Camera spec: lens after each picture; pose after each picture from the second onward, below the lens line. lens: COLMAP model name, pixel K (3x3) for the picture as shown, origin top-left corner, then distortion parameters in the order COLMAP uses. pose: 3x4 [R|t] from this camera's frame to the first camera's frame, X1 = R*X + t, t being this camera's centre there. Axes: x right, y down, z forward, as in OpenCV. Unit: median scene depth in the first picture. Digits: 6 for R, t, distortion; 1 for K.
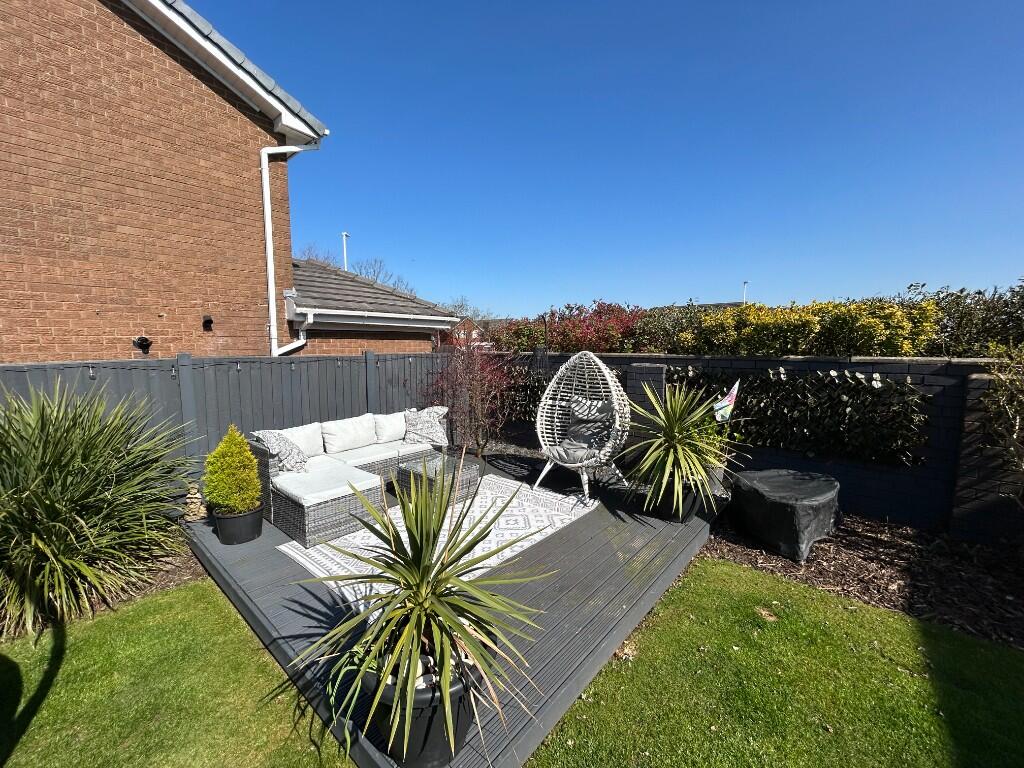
lens RADIAL K [[411.6, 0, 506.0], [0, 411.6, 383.7], [0, 0, 1]] dist [-0.000256, 0.000378]
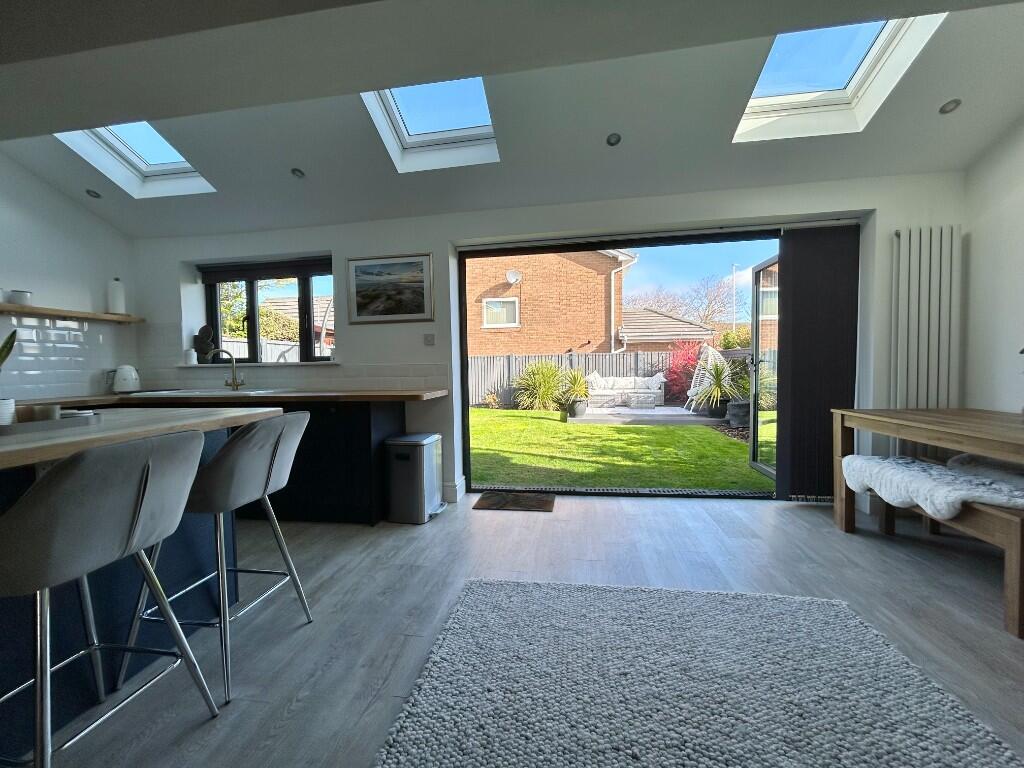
lens RADIAL K [[411.6, 0, 506.0], [0, 411.6, 383.7], [0, 0, 1]] dist [-0.000256, 0.000378]
pose [[0.534847, 0.032644, -0.844318, 1.644868], [-0.057286, 0.998355, 0.002311, 0.189278], [0.843005, 0.047131, 0.535838, -1.155958]]
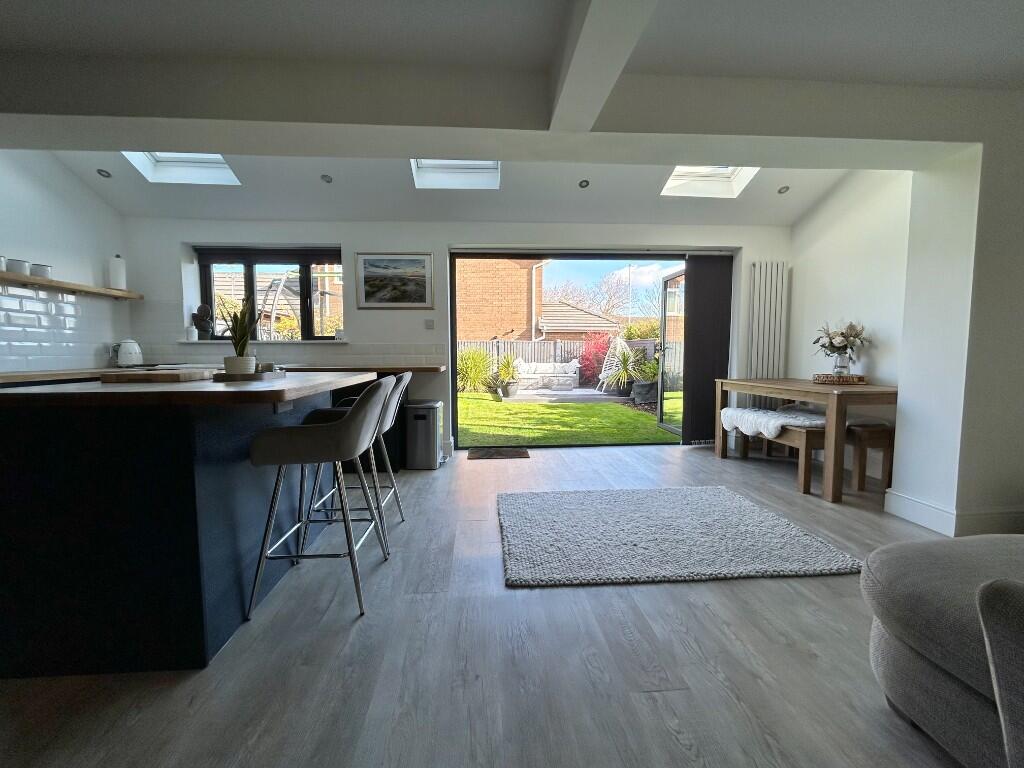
lens RADIAL K [[411.6, 0, 506.0], [0, 411.6, 383.7], [0, 0, 1]] dist [-0.000256, 0.000378]
pose [[0.709545, 0.057638, -0.702299, 1.712505], [-0.062501, 0.997869, 0.018750, 0.226841], [0.701883, 0.030591, 0.711635, -1.435063]]
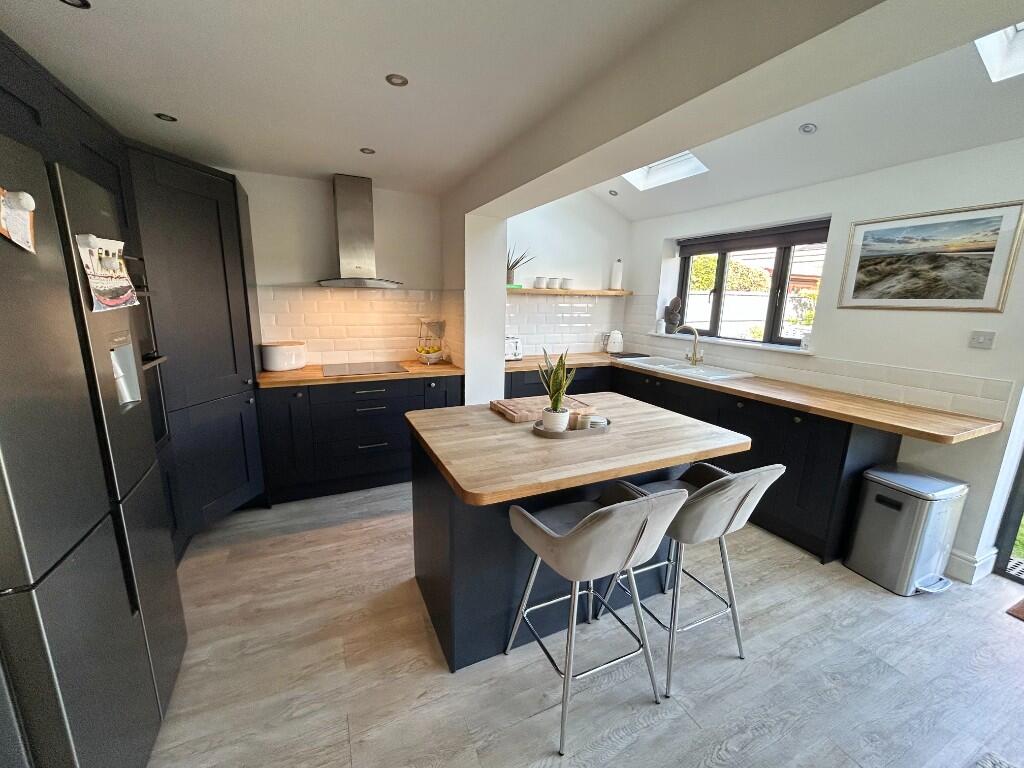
lens RADIAL K [[411.6, 0, 506.0], [0, 411.6, 383.7], [0, 0, 1]] dist [-0.000256, 0.000378]
pose [[-0.402385, 0.190126, -0.895510, 1.605938], [-0.093733, 0.964499, 0.246891, 0.089147], [0.910659, 0.183284, -0.370279, -1.206076]]
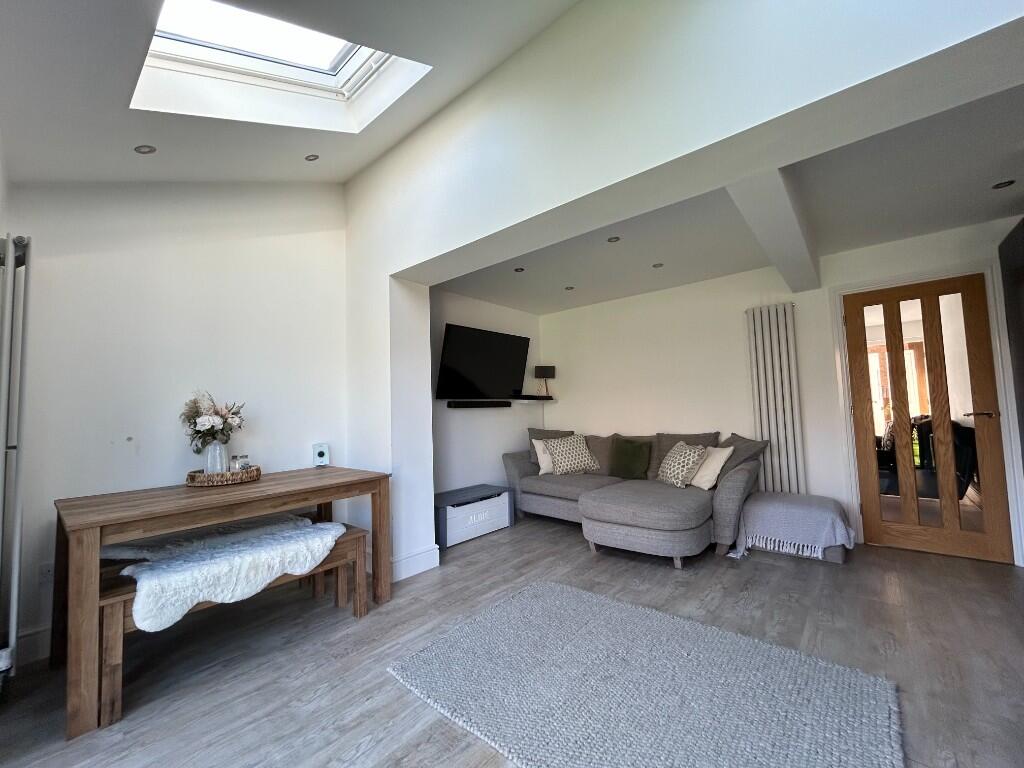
lens RADIAL K [[409.2, 0, 506.9], [0, 409.2, 385.5], [0, 0, 1]] dist [-0.000632, -0.000462]
pose [[0.001664, 0.072533, 0.997365, 0.974674], [0.117077, 0.990493, -0.072229, 0.148338], [-0.993121, 0.116889, -0.006843, -0.744761]]
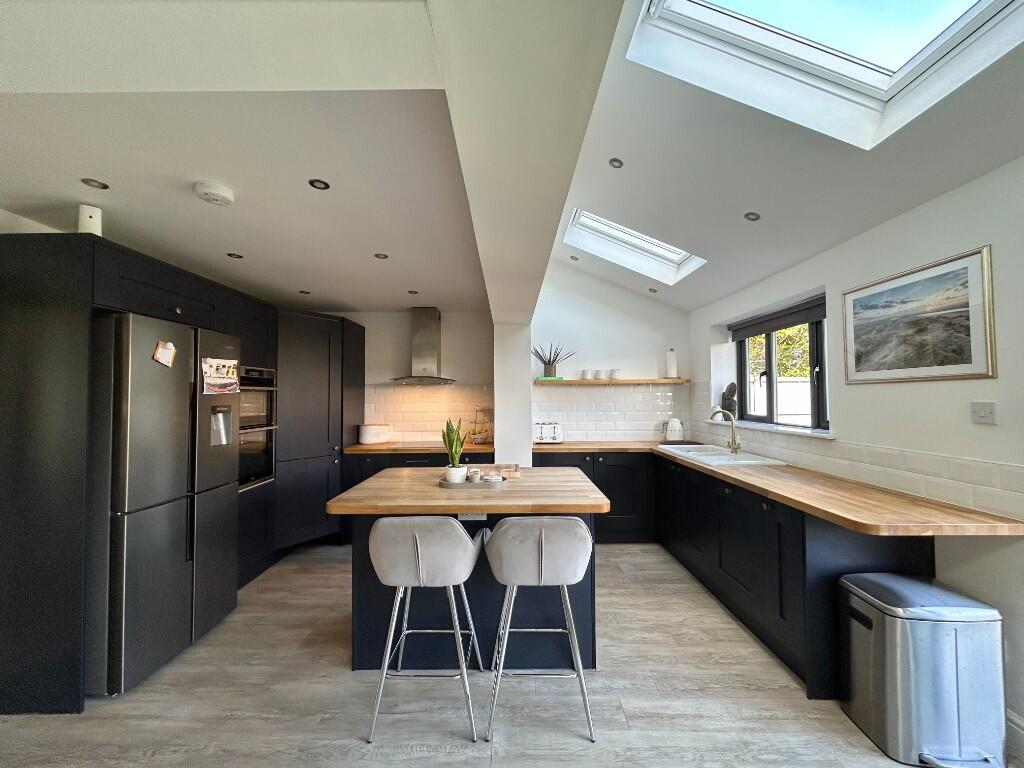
lens RADIAL K [[411.6, 0, 506.0], [0, 411.6, 383.7], [0, 0, 1]] dist [-0.000256, 0.000378]
pose [[-0.757853, -0.007158, -0.652387, 1.506558], [-0.042853, 0.998327, 0.038827, 0.082712], [0.651017, 0.057382, -0.756891, -0.842135]]
